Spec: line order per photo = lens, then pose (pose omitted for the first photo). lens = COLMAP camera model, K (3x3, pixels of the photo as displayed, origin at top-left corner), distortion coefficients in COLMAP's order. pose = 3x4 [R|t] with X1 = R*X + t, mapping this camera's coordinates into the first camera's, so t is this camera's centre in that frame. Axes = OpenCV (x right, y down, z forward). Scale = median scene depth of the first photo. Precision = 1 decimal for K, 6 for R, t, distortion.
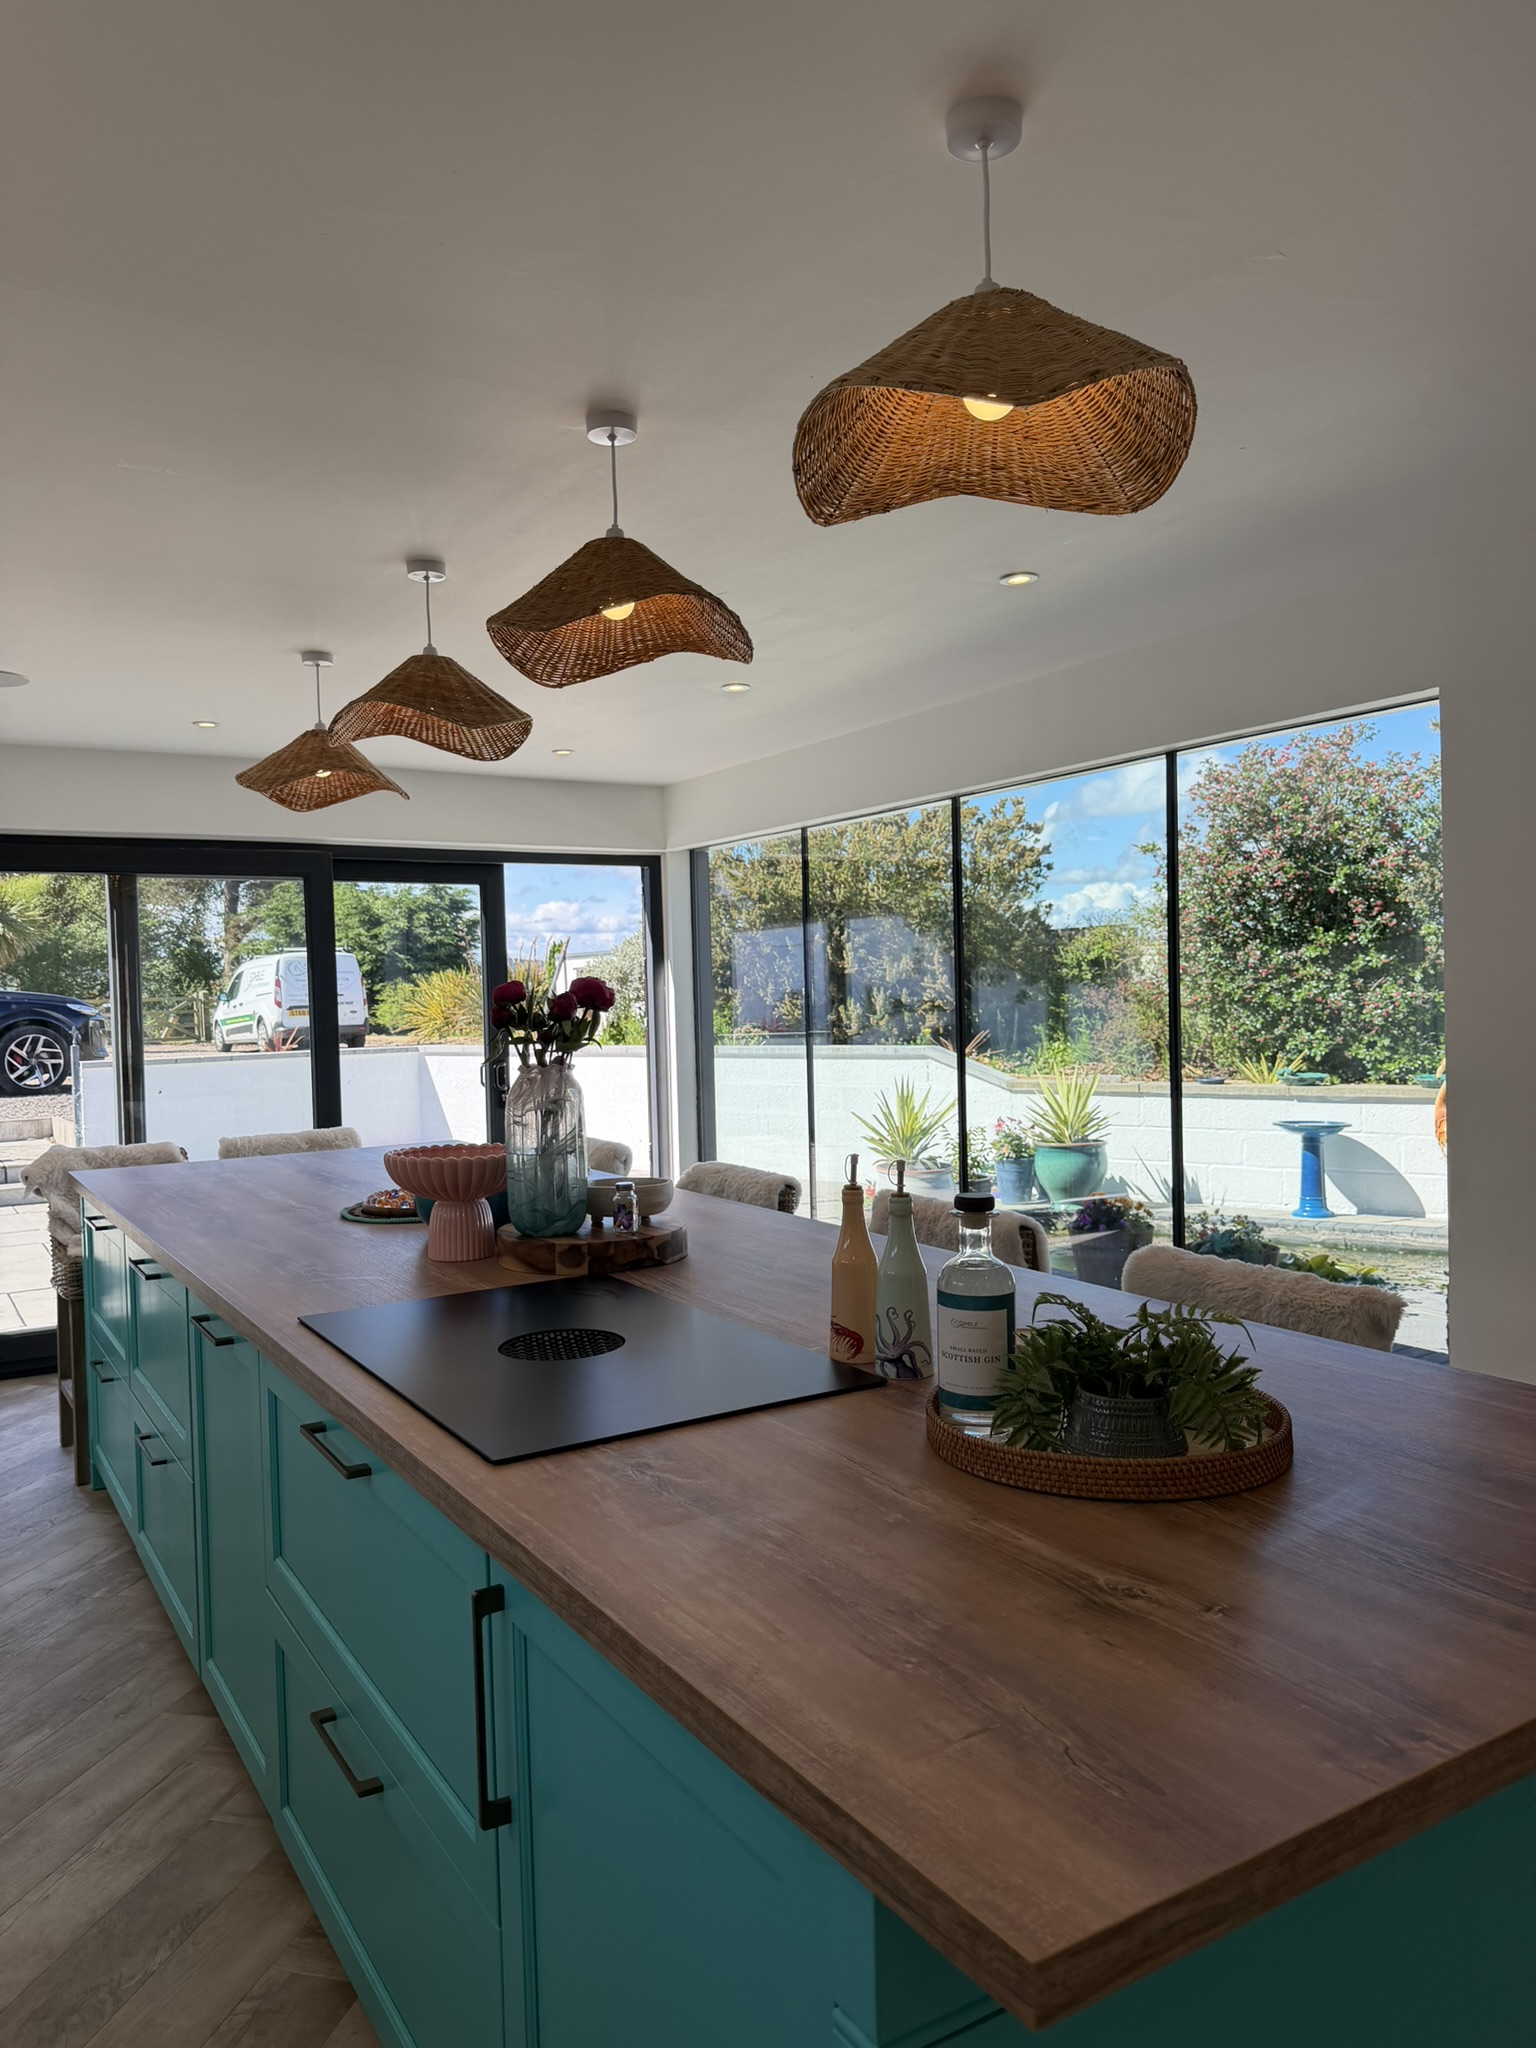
lens RADIAL K [[1445.3, 0, 744.1], [0, 1445.3, 1027.5], [0, 0, 1]] dist [0.052481, -0.074085]
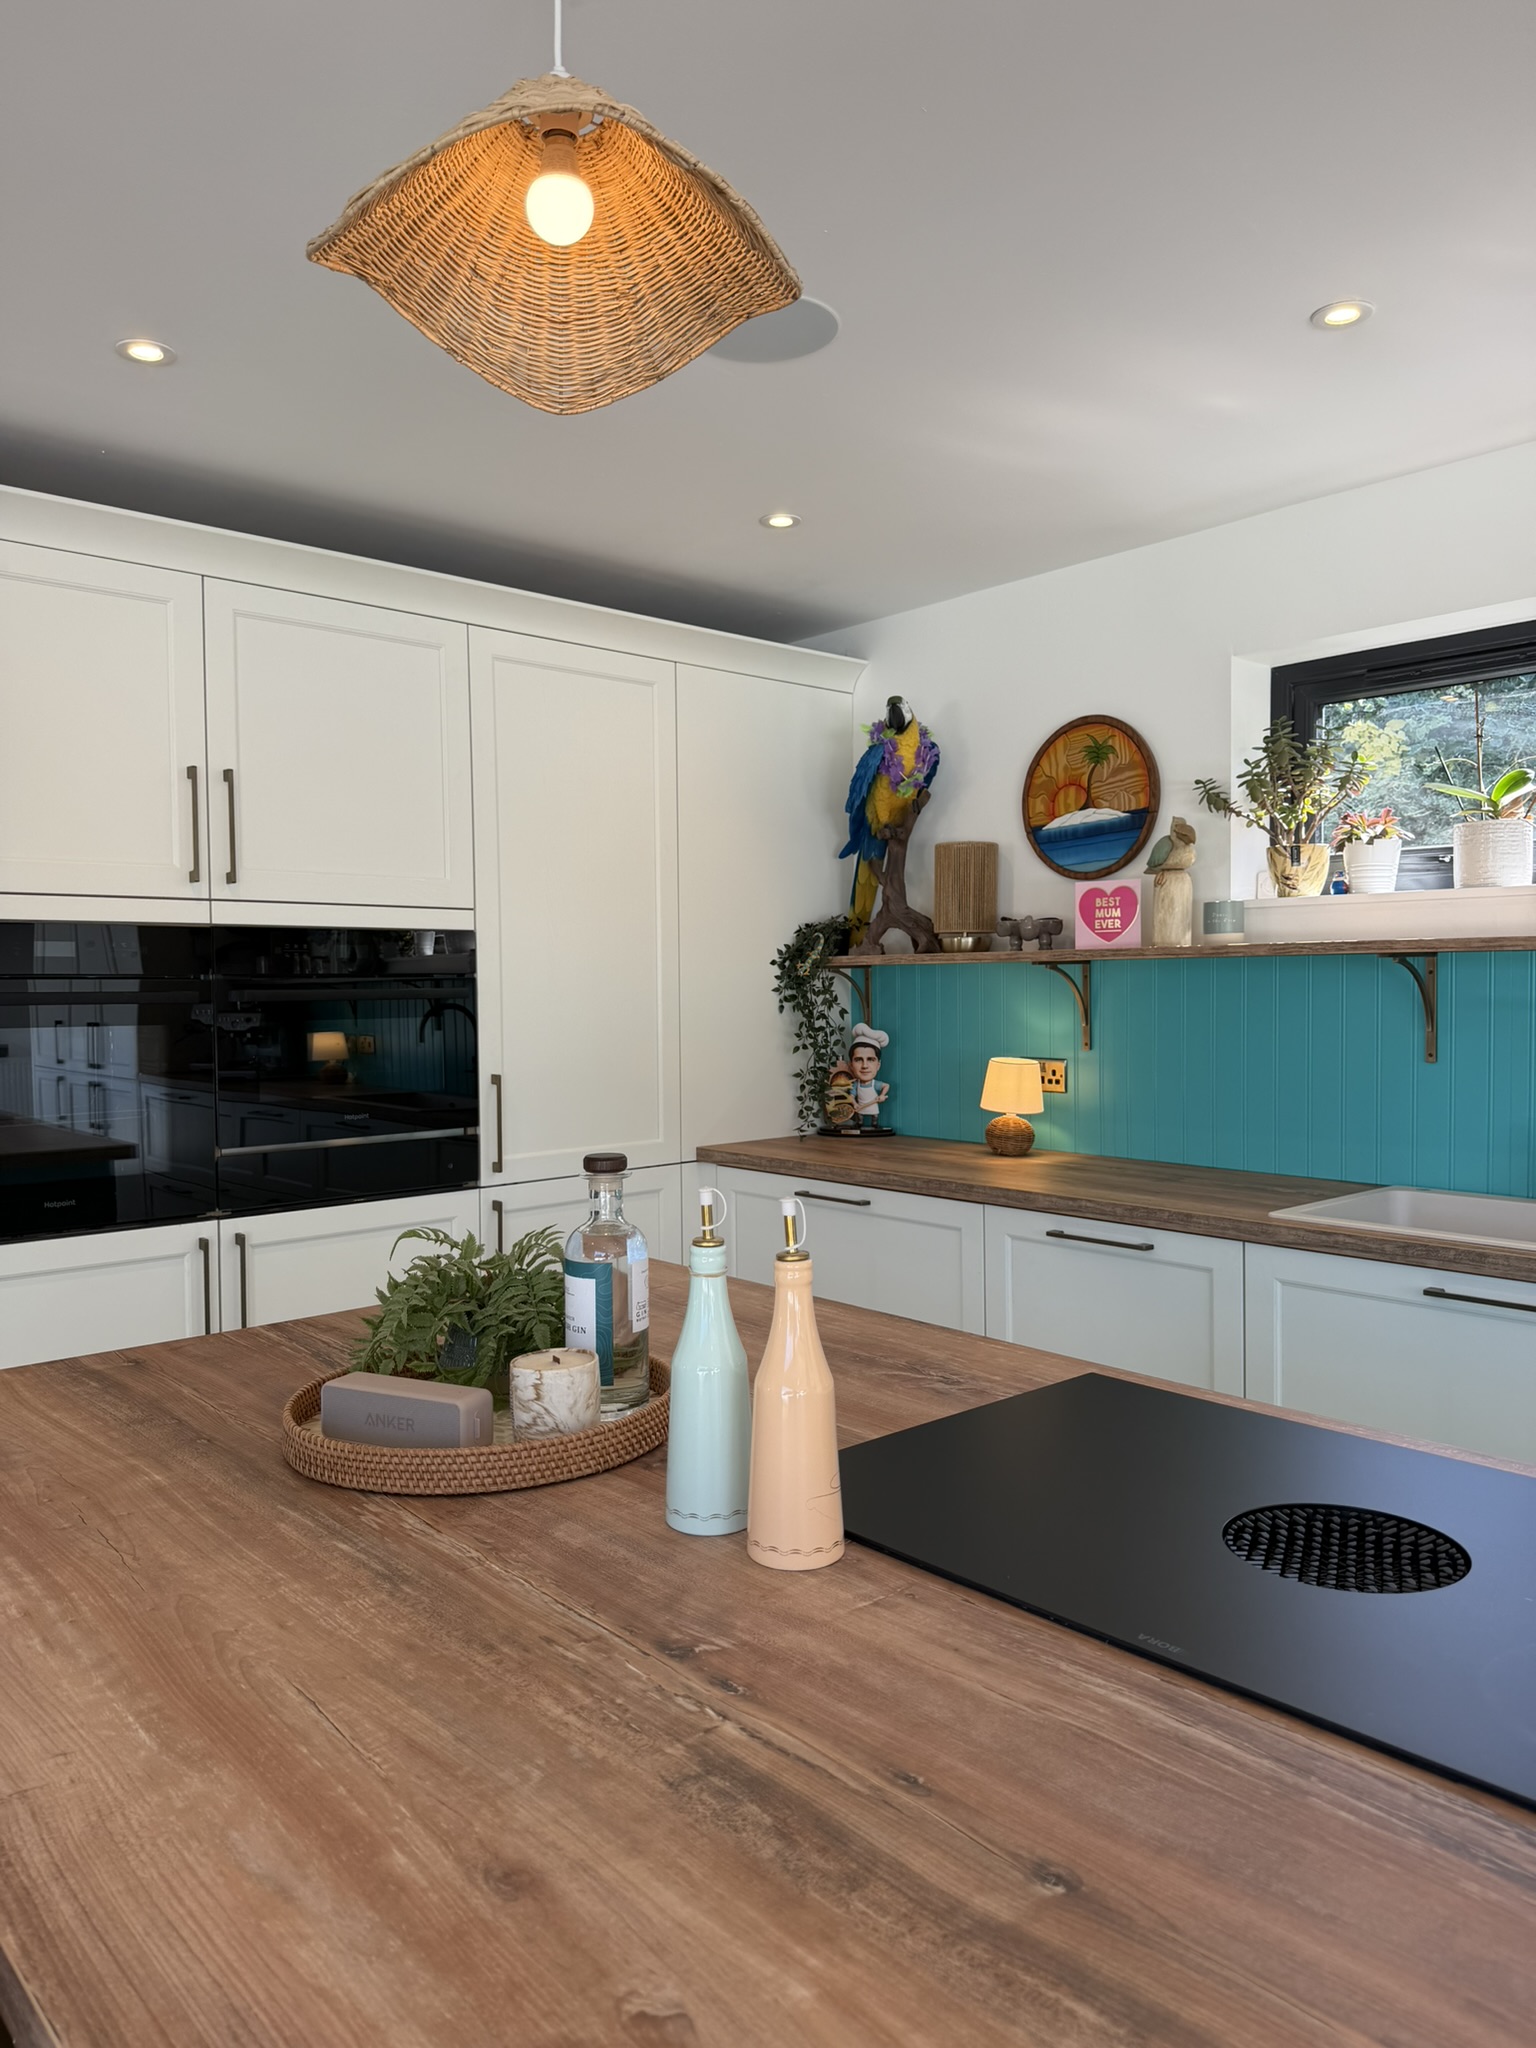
lens RADIAL K [[1445.3, 0, 749.4], [0, 1445.3, 1056.5], [0, 0, 1]] dist [0.052481, -0.074085]
pose [[-0.985836, 0.047779, -0.160761, 0.094839], [0.034408, 0.995791, 0.084953, -0.010066], [0.164143, 0.078218, -0.983331, 0.823120]]
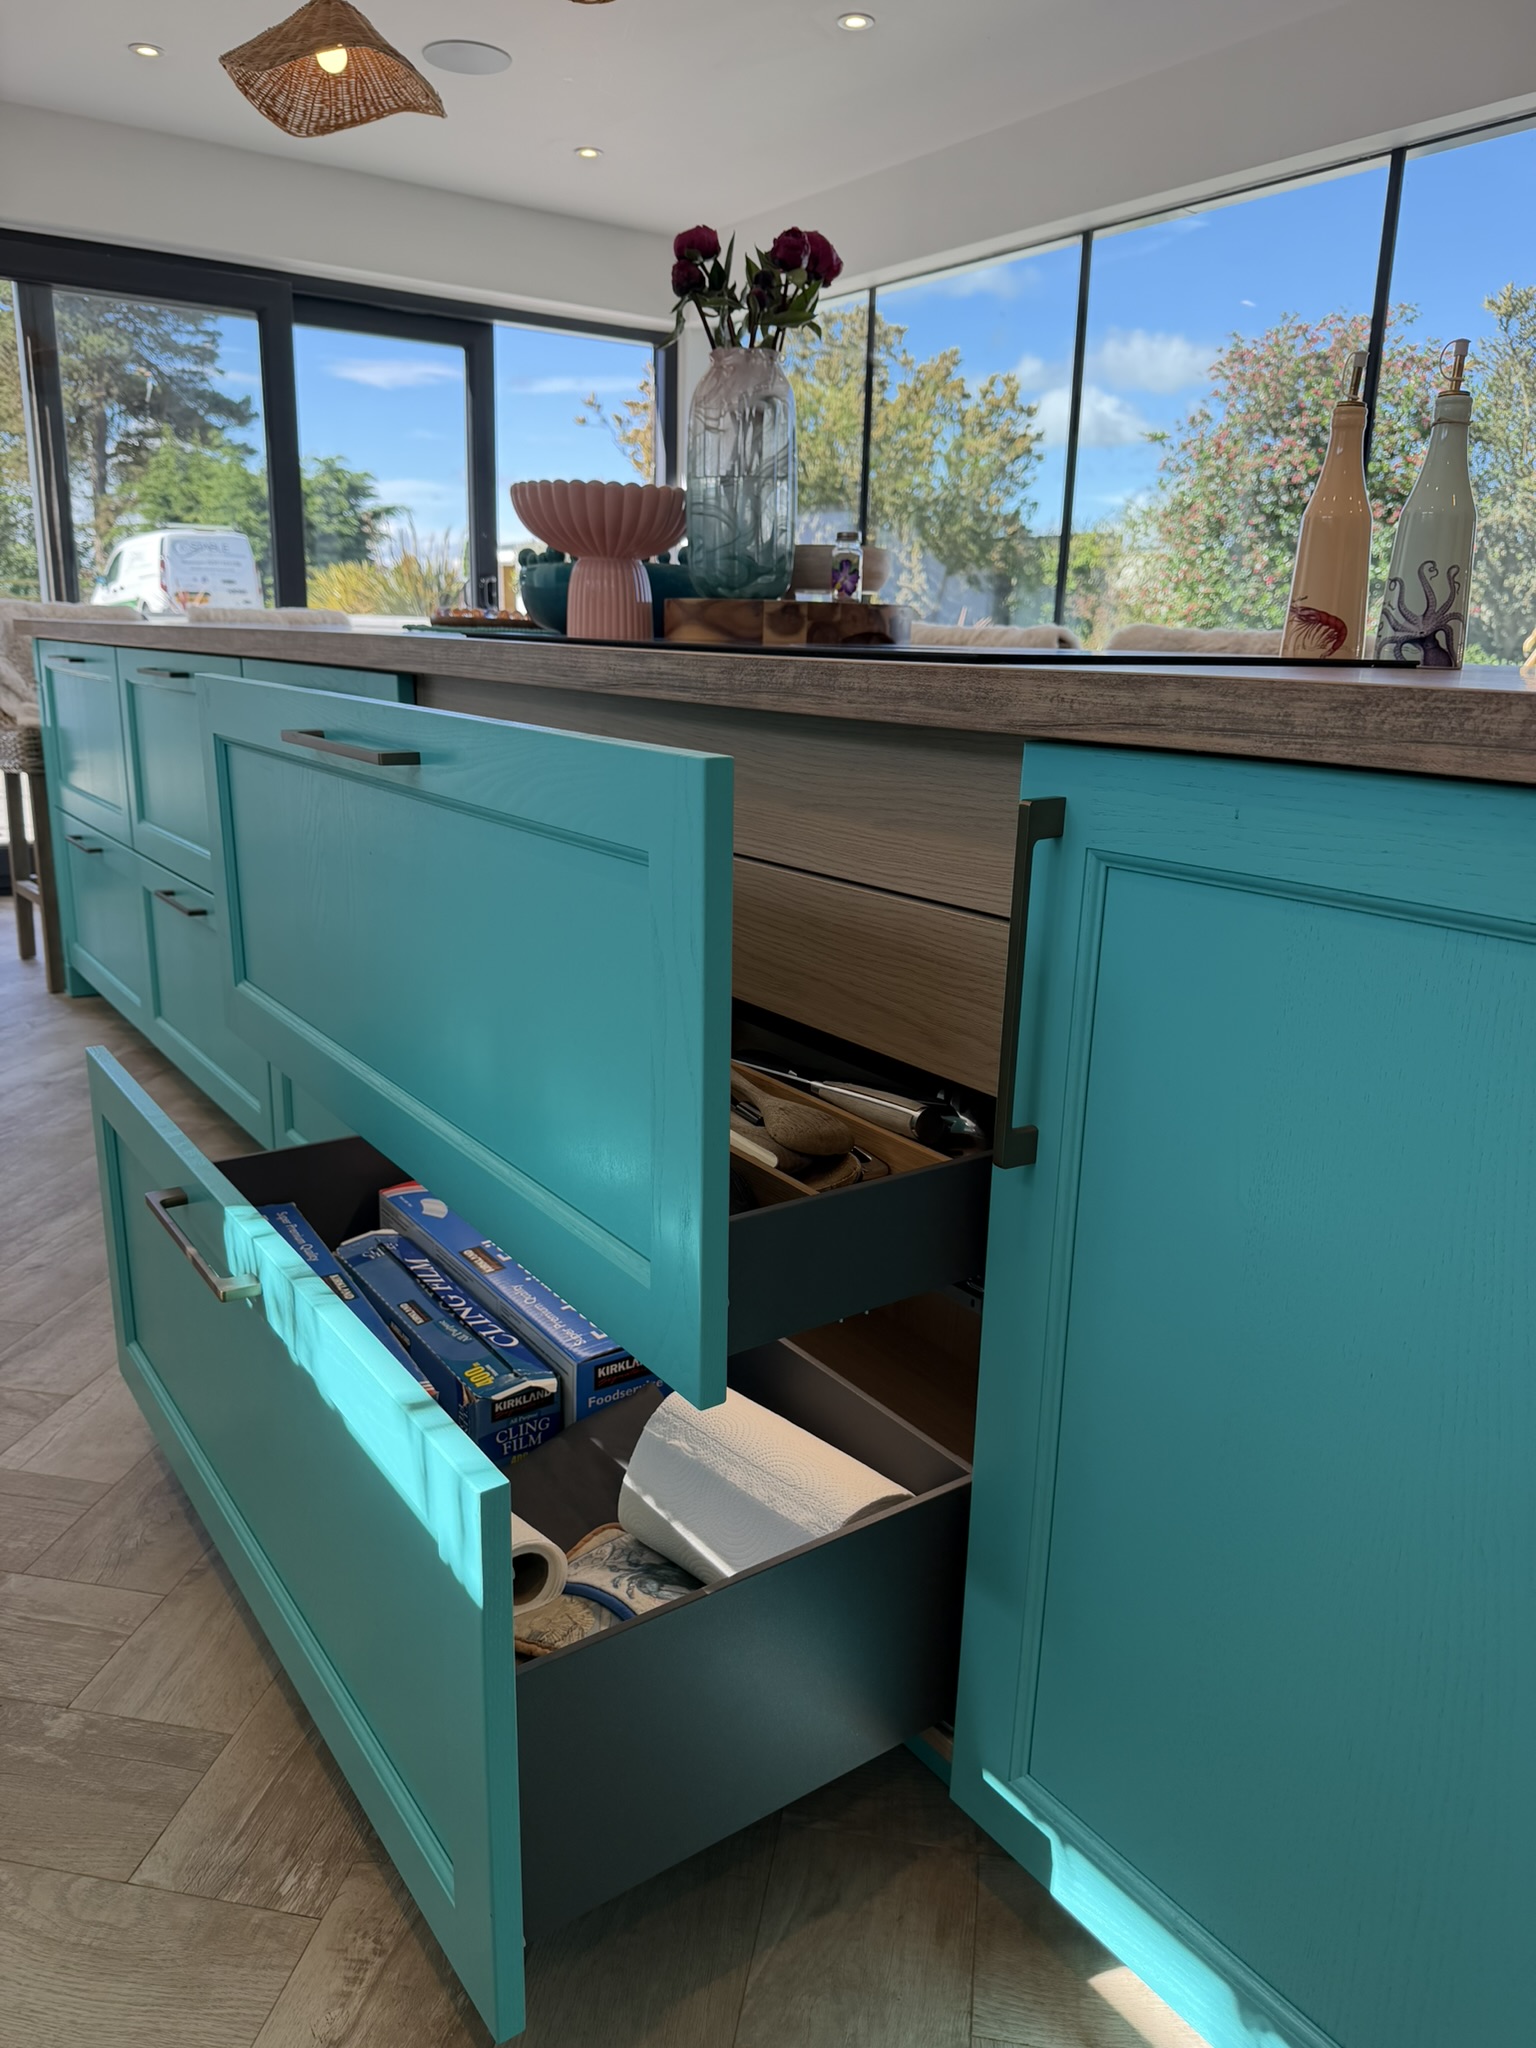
lens RADIAL K [[1445.3, 0, 756.2], [0, 1445.3, 1053.5], [0, 0, 1]] dist [0.052481, -0.074085]
pose [[0.996122, 0.030708, 0.082448, -0.131029], [-0.050540, 0.966787, 0.250536, 0.130493], [-0.072017, -0.253731, 0.964590, 0.151248]]
